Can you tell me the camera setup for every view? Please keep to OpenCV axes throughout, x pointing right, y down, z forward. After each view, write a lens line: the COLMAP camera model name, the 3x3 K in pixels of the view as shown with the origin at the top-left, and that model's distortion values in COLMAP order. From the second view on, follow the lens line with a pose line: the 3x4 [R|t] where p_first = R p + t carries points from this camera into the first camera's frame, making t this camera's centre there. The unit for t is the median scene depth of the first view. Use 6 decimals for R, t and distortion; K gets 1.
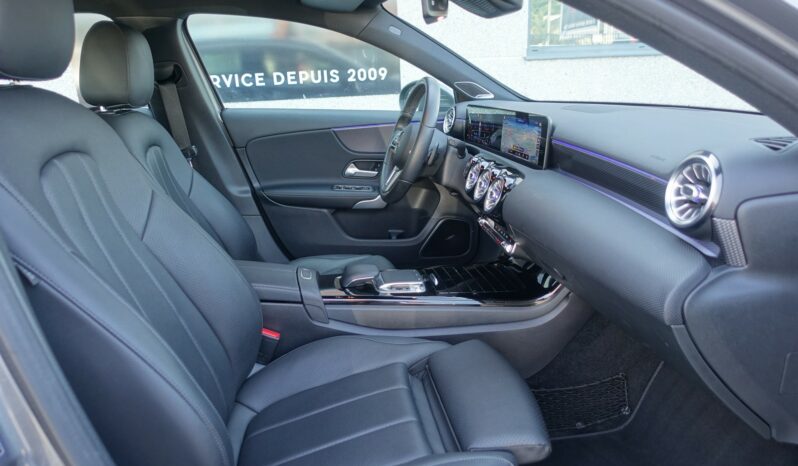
lens RADIAL K [[549.0, 0, 395.9], [0, 549.0, 229.6], [0, 0, 1]] dist [-0.007804, -0.000353]
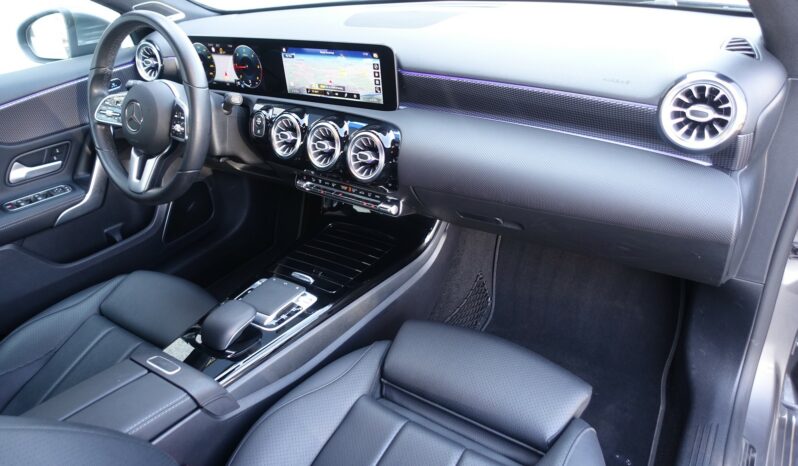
lens RADIAL K [[549.0, 0, 401.7], [0, 549.0, 235.2], [0, 0, 1]] dist [-0.007804, -0.000353]
pose [[0.683541, -0.425141, 0.593318, -0.295929], [0.282889, 0.903633, 0.321591, -0.192213], [-0.672864, -0.051978, 0.737938, 0.339179]]
